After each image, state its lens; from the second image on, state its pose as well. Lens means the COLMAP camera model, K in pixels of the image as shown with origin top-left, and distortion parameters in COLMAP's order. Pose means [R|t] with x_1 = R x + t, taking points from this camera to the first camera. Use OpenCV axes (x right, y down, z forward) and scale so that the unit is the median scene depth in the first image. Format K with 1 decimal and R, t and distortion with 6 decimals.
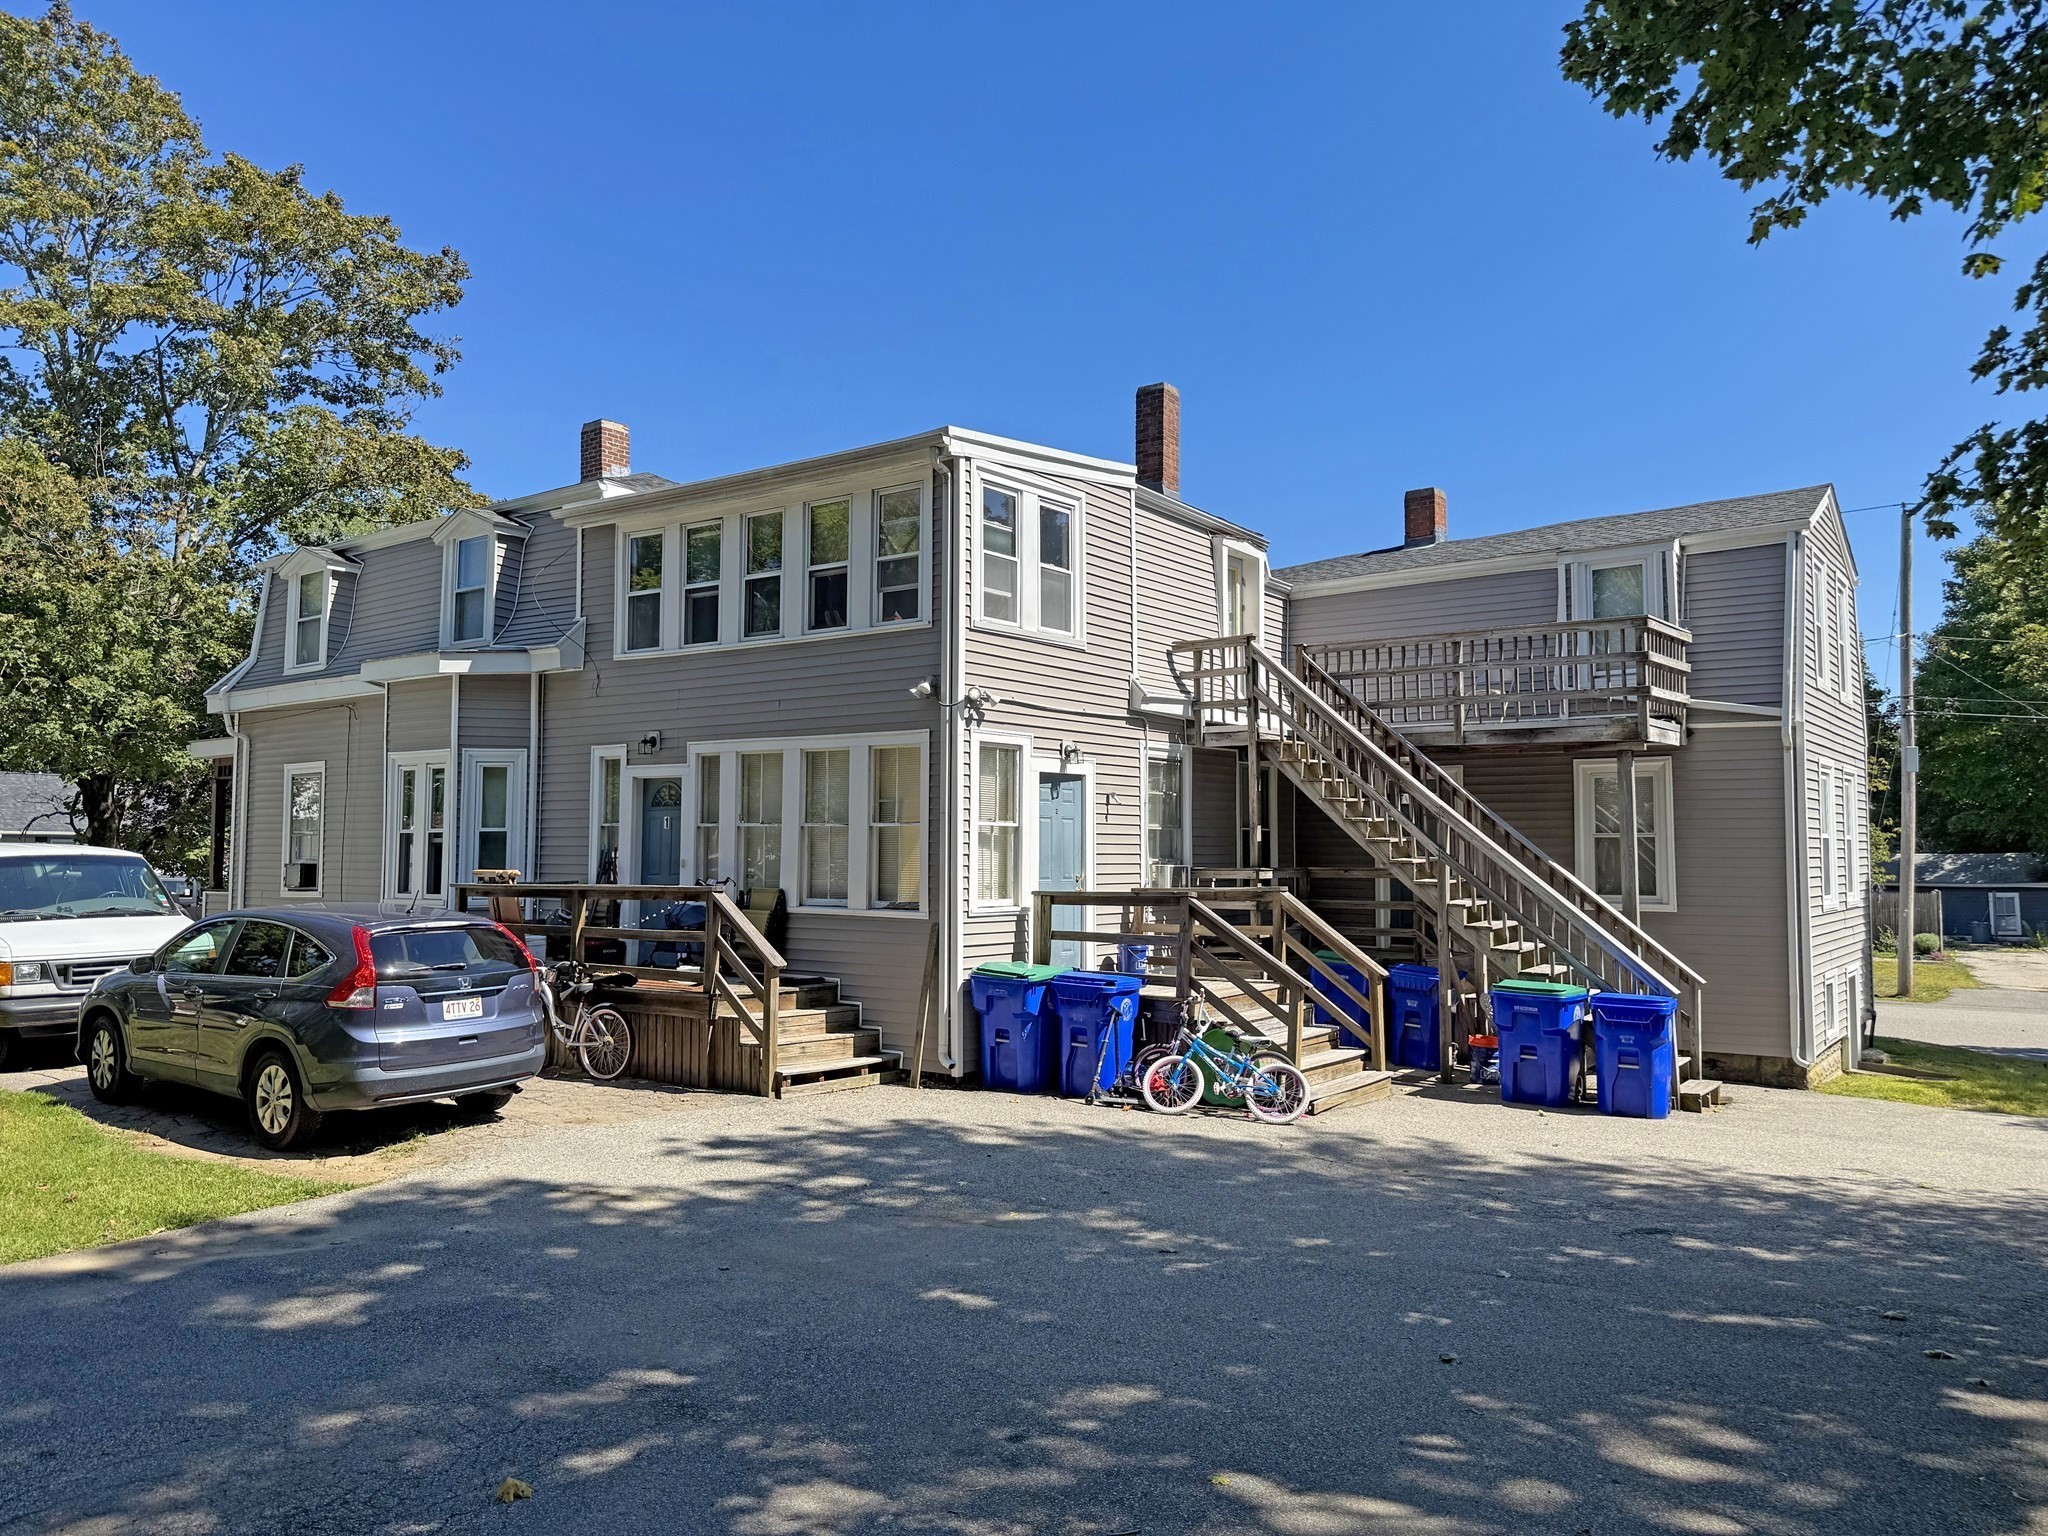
lens RADIAL K [[1452.7, 0, 1020.1], [0, 1452.7, 771.1], [0, 0, 1]] dist [0.048508, -0.063652]
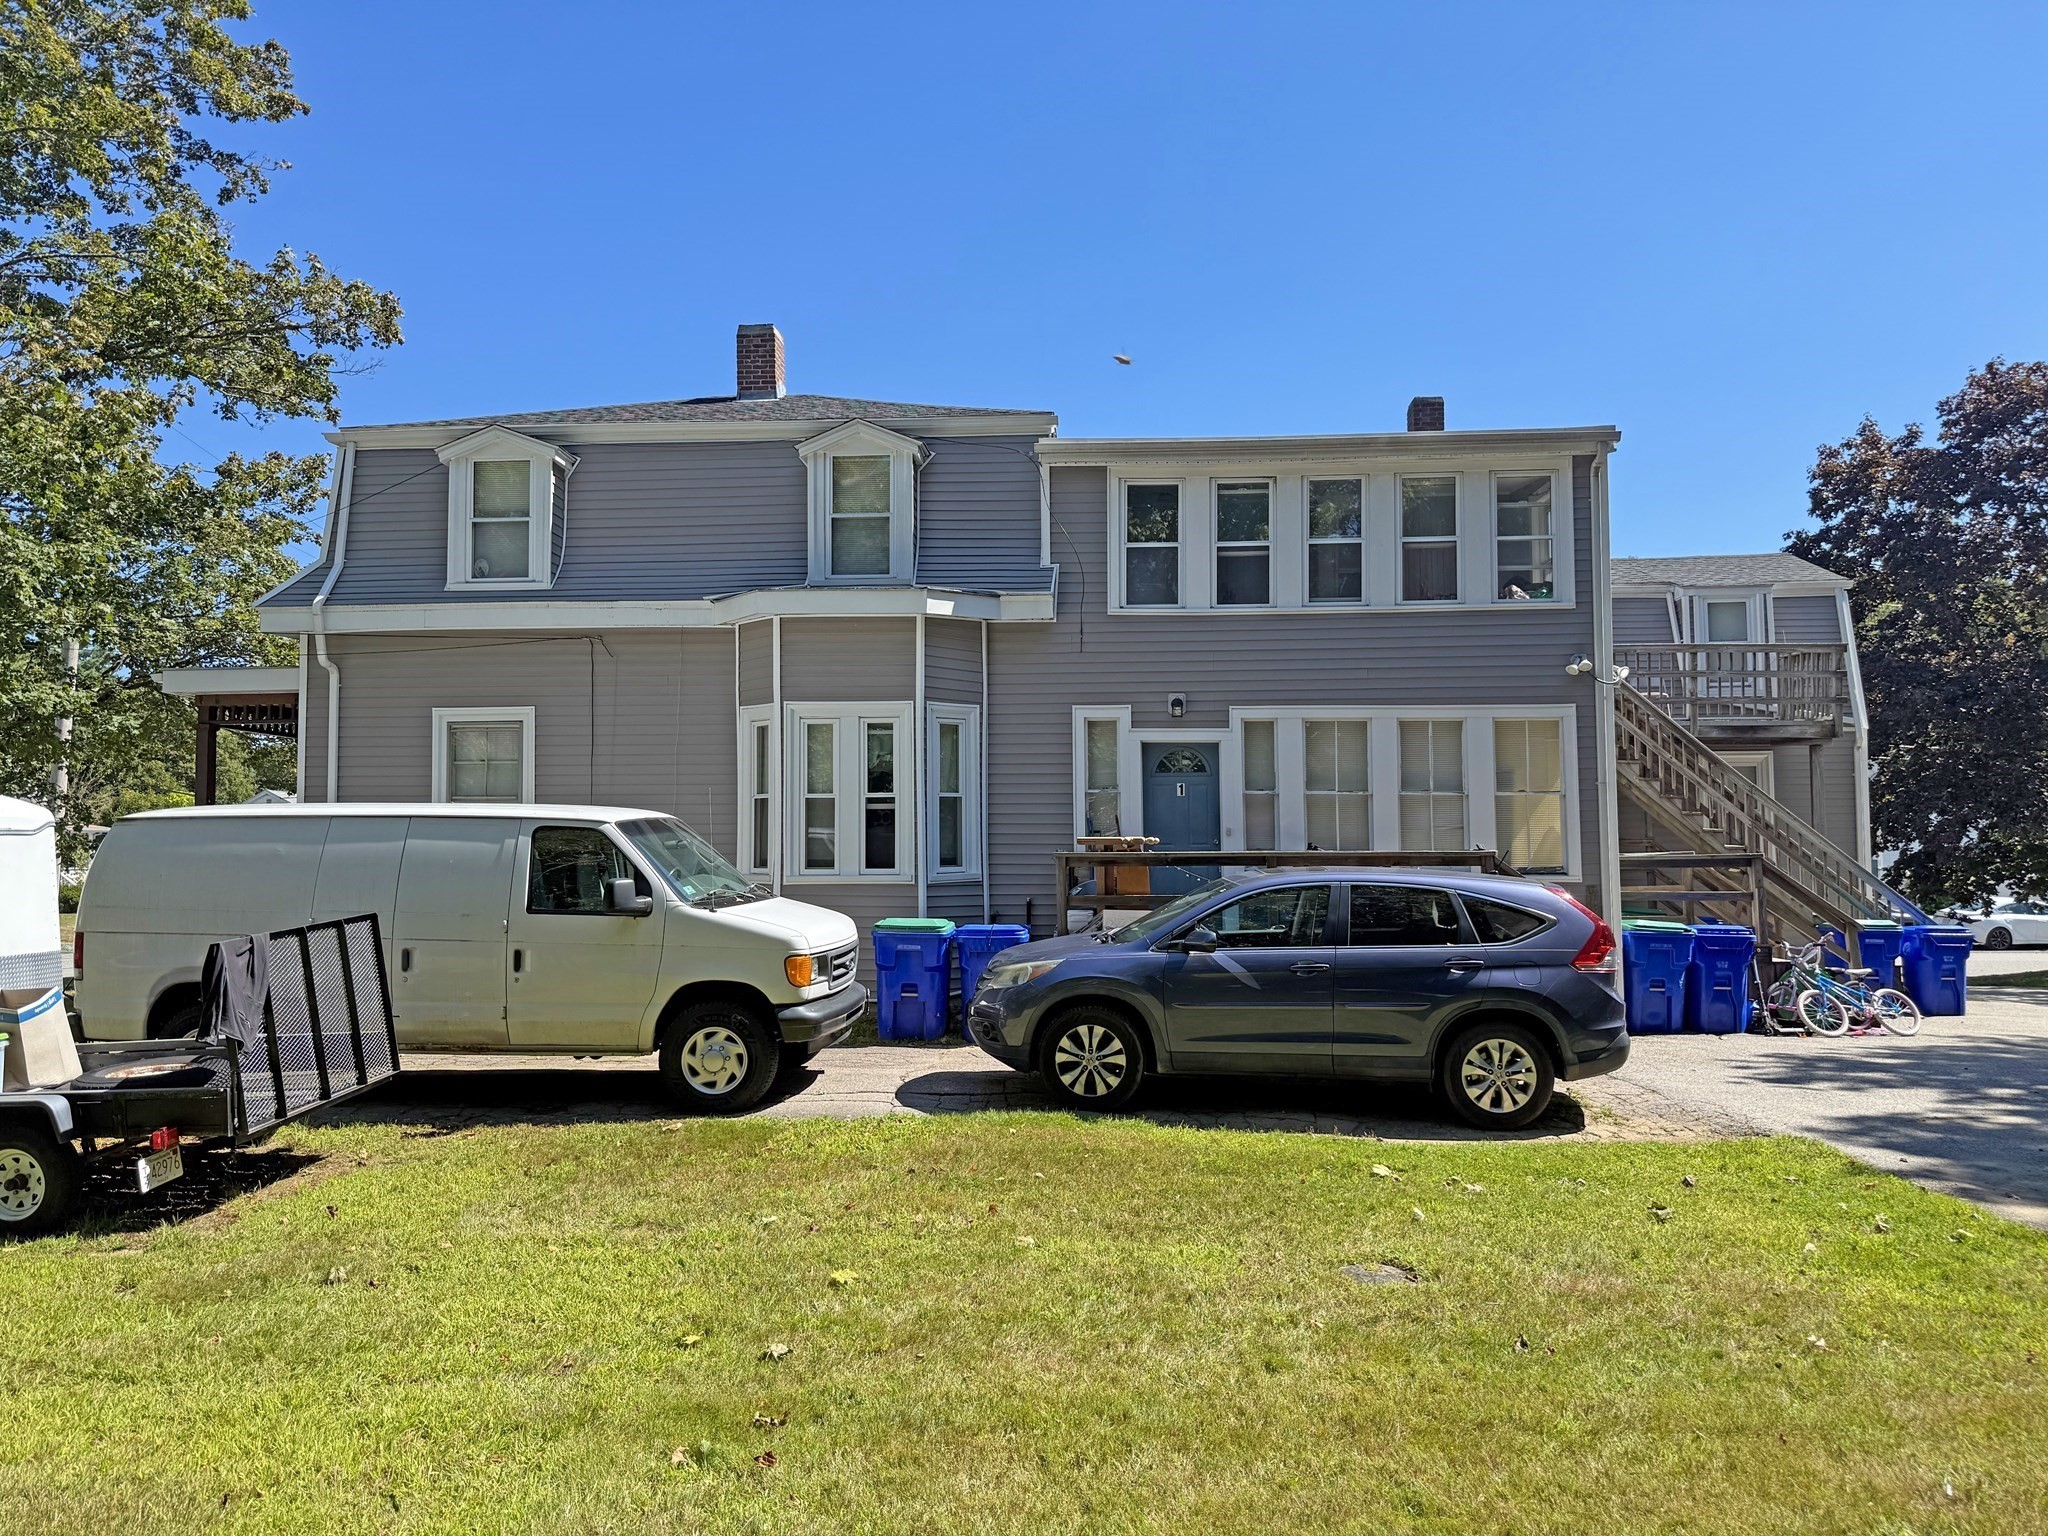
lens RADIAL K [[1452.7, 0, 1017.2], [0, 1452.7, 766.8], [0, 0, 1]] dist [0.048508, -0.063652]
pose [[0.843021, 0.023760, 0.537356, -0.810685], [-0.023760, 0.999694, -0.006928, 0.028439], [-0.537356, -0.006927, 0.843327, 0.248906]]
